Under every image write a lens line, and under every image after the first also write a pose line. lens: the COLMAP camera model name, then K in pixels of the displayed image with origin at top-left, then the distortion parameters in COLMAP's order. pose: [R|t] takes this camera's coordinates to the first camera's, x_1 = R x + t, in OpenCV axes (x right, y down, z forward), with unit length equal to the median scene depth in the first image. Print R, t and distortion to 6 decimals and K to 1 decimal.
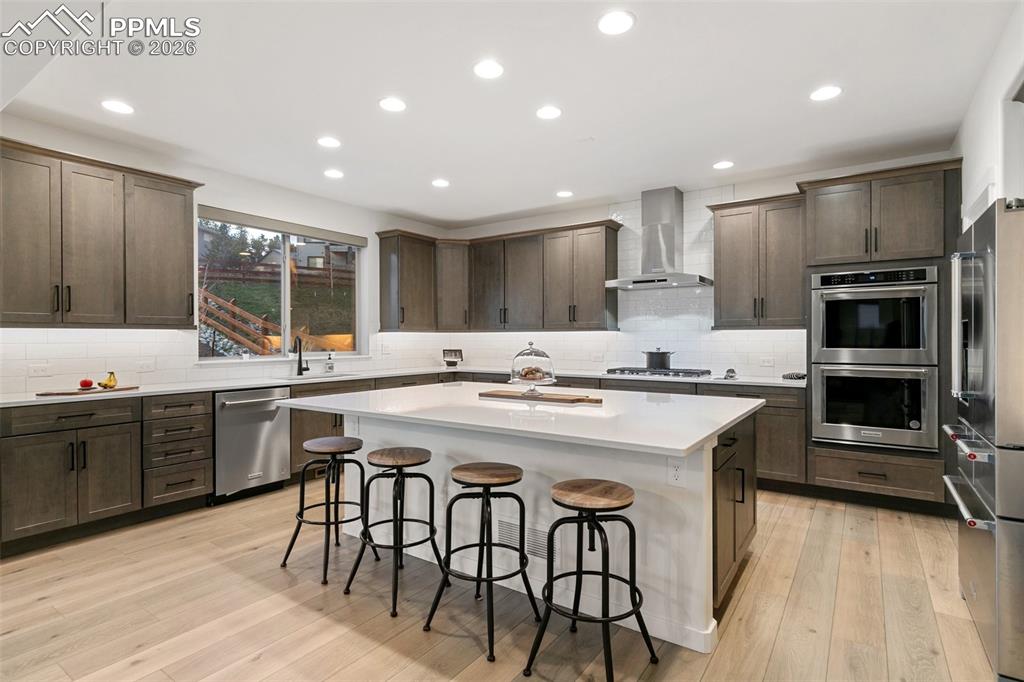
lens RADIAL K [[511.6, 0, 514.5], [0, 511.6, 339.1], [0, 0, 1]] dist [0.005160, -0.000574]
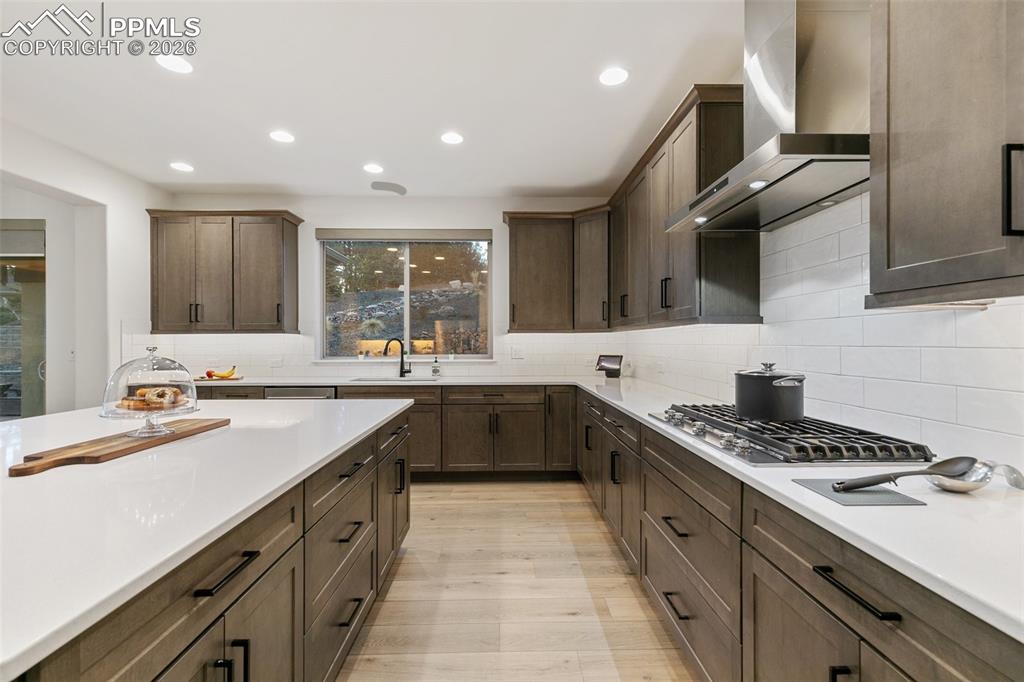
lens RADIAL K [[461.6, 0, 508.8], [0, 461.6, 347.0], [0, 0, 1]] dist [0.003514, 0.001633]
pose [[0.576878, 0.009680, -0.816773, 0.480843], [0.001521, 0.999915, 0.012925, -0.000352], [0.816829, -0.008698, 0.576815, 0.690575]]
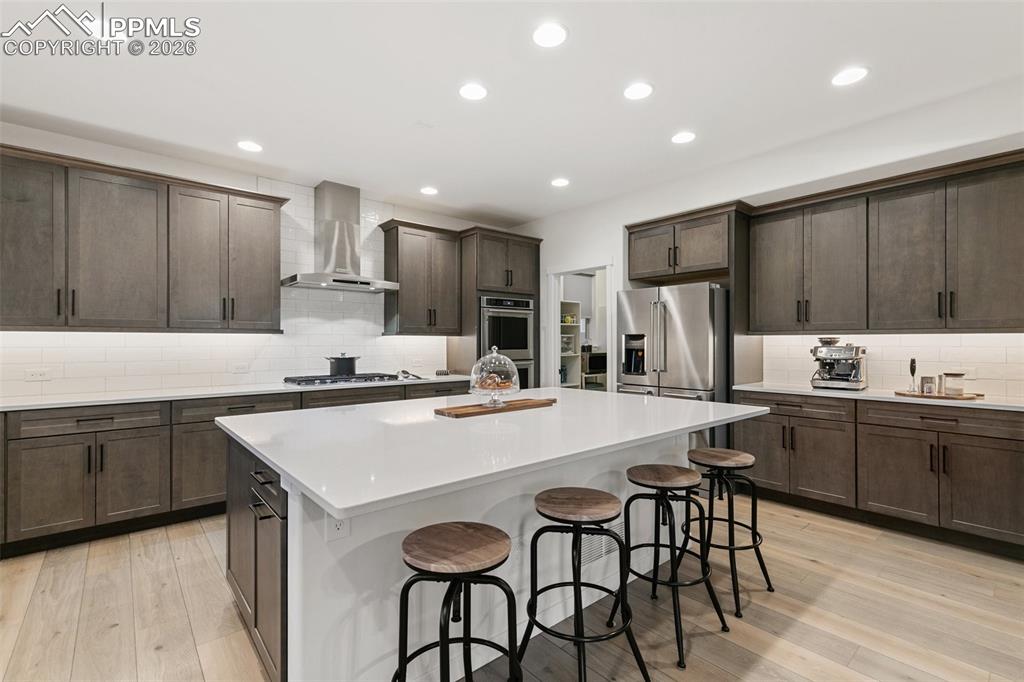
lens RADIAL K [[461.6, 0, 515.1], [0, 461.6, 340.9], [0, 0, 1]] dist [0.003514, 0.001633]
pose [[0.254955, 0.005680, 0.966936, -0.492143], [0.000370, 0.999982, -0.005972, -0.000426], [-0.966953, 0.001880, 0.254948, 0.511939]]
